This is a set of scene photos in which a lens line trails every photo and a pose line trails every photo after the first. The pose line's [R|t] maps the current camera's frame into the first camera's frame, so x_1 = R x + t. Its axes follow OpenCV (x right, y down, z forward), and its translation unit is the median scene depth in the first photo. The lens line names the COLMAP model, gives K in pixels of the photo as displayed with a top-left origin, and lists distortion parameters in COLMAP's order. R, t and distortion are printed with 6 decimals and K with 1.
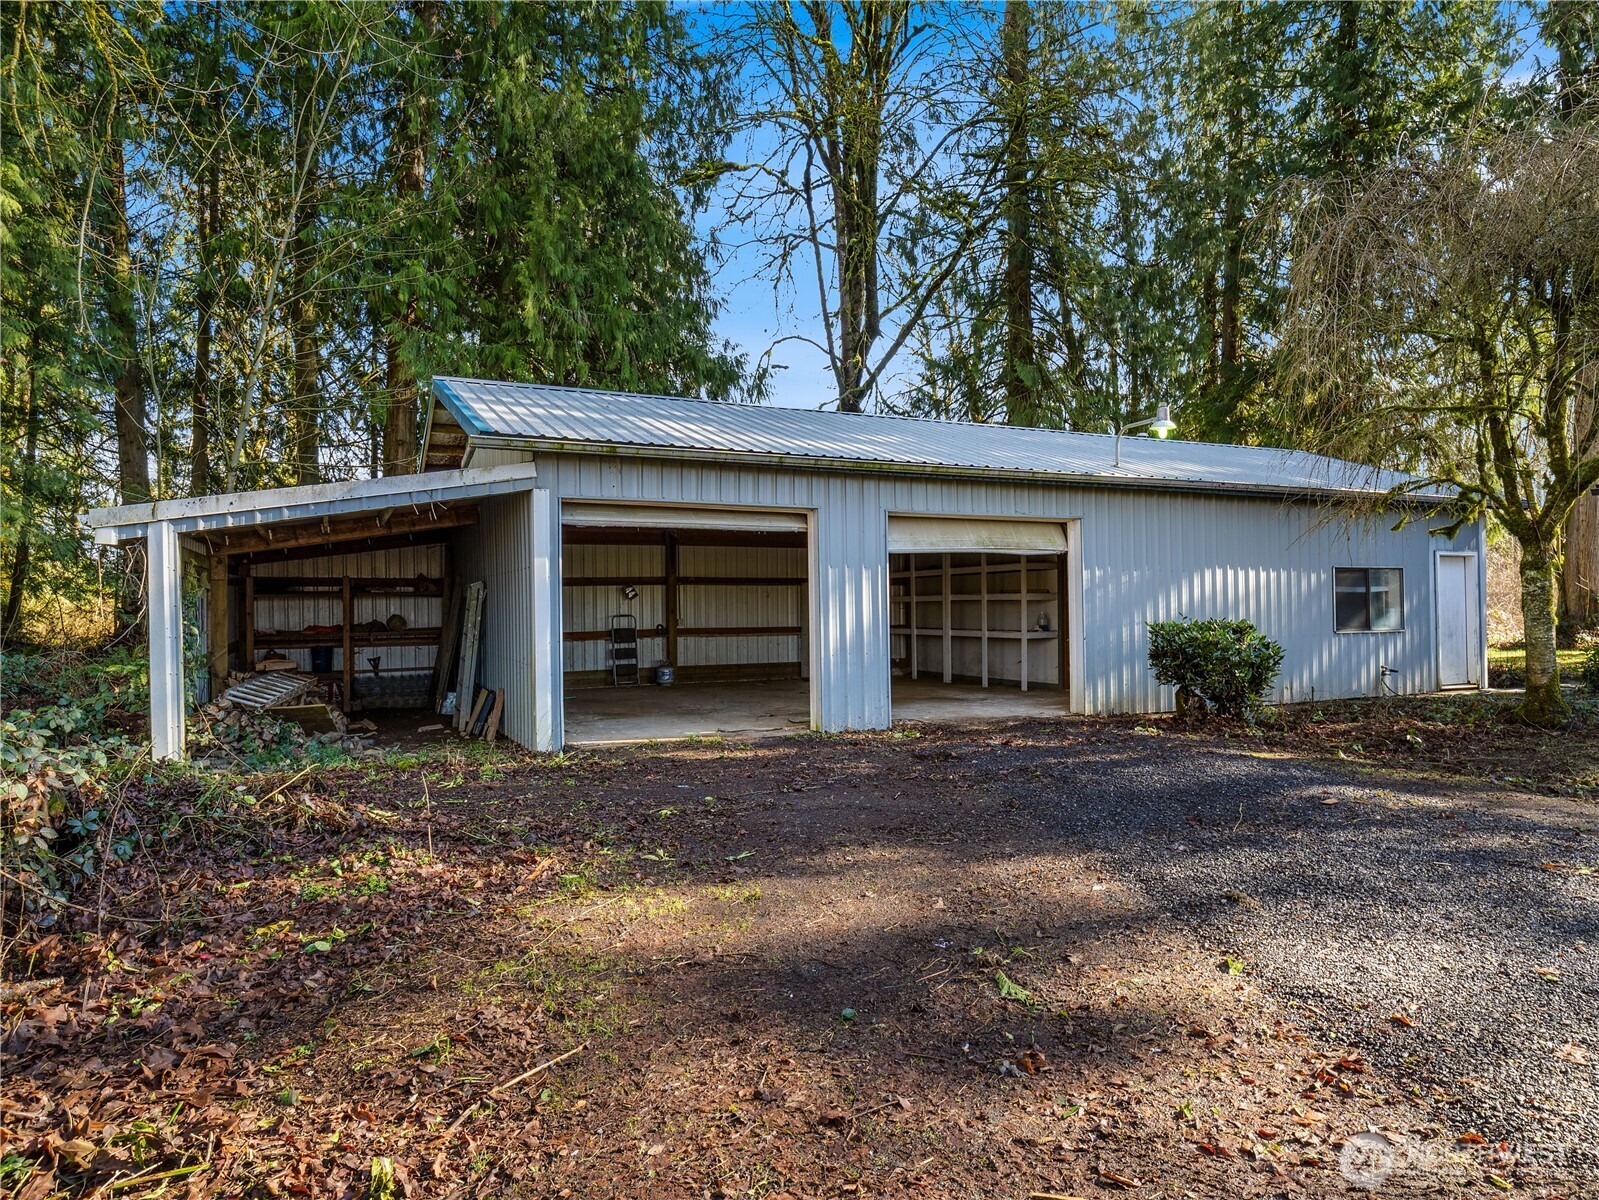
lens RADIAL K [[1001.4, 0, 799.5], [0, 1001.4, 600.0], [0, 0, 1]] dist [0.004252, 0.000850]
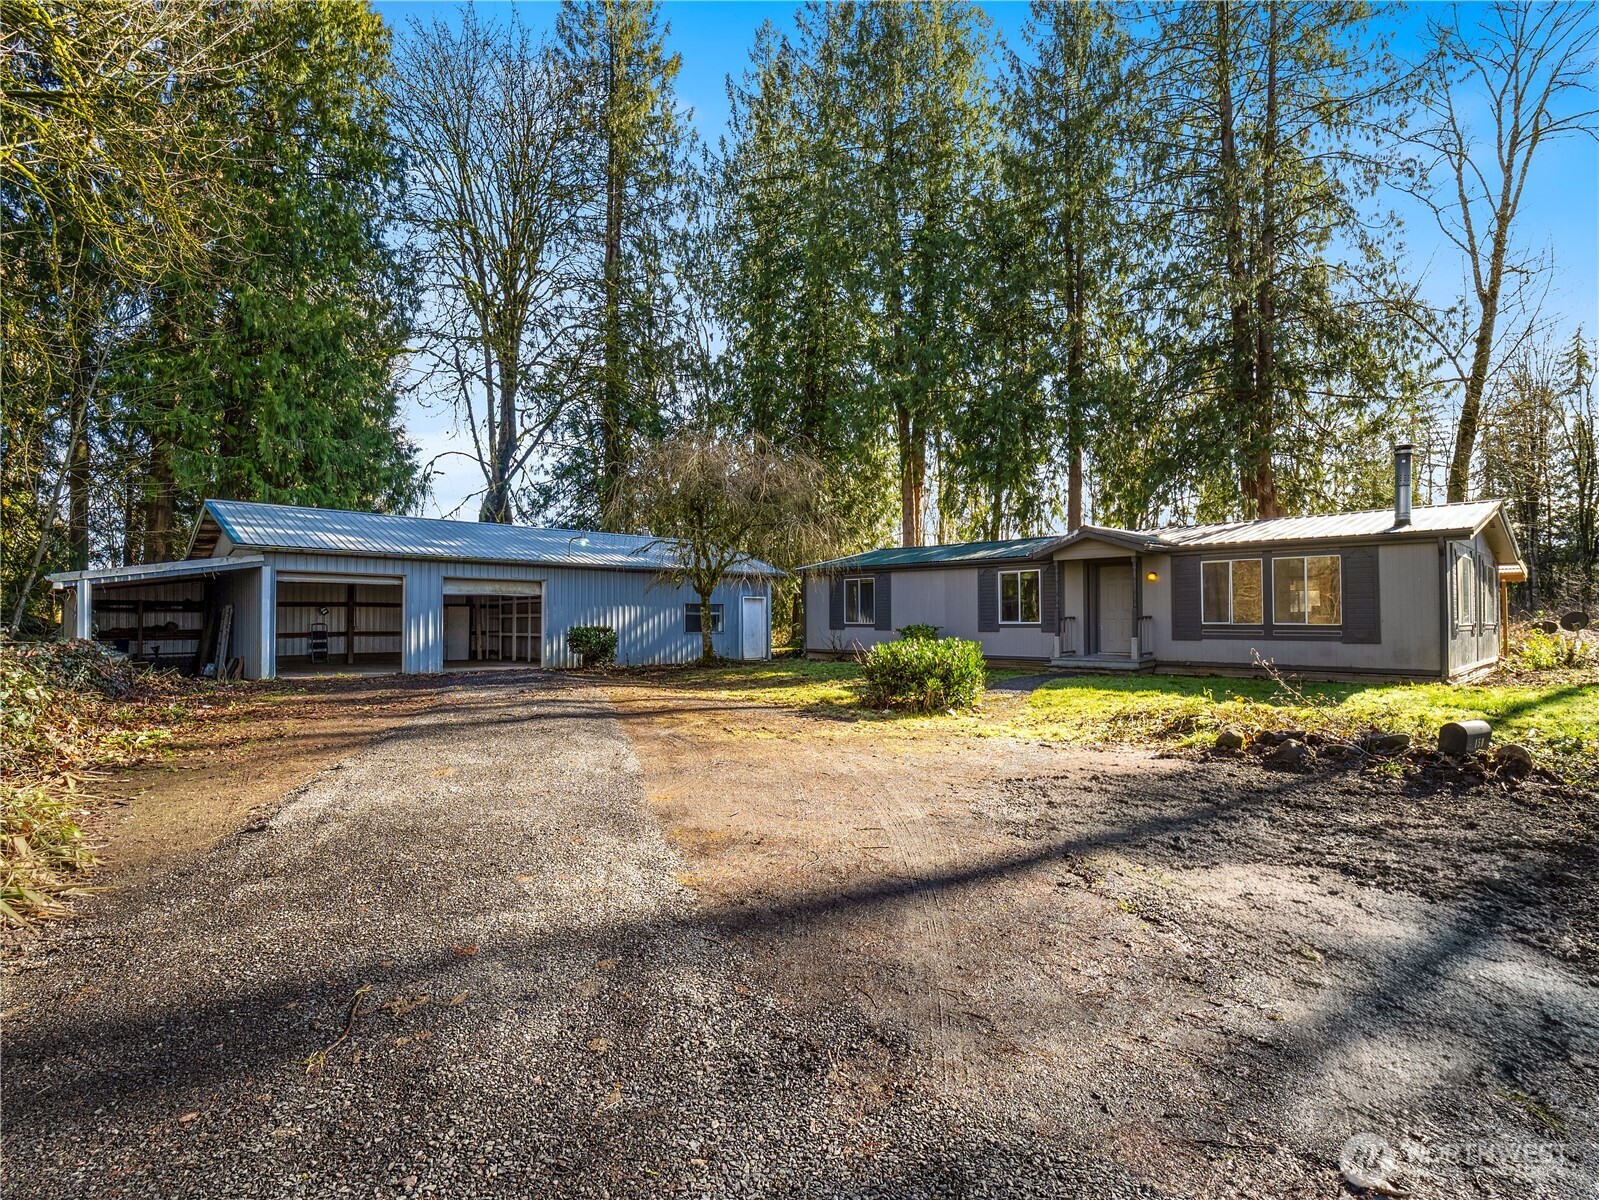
lens RADIAL K [[837.1, 0, 787.7], [0, 837.1, 605.0], [0, 0, 1]] dist [0.000770, -0.000941]
pose [[0.954847, 0.015070, 0.296716, 0.174695], [-0.009873, 0.999771, -0.019005, 0.002062], [-0.296934, 0.015217, 0.954777, -0.655769]]
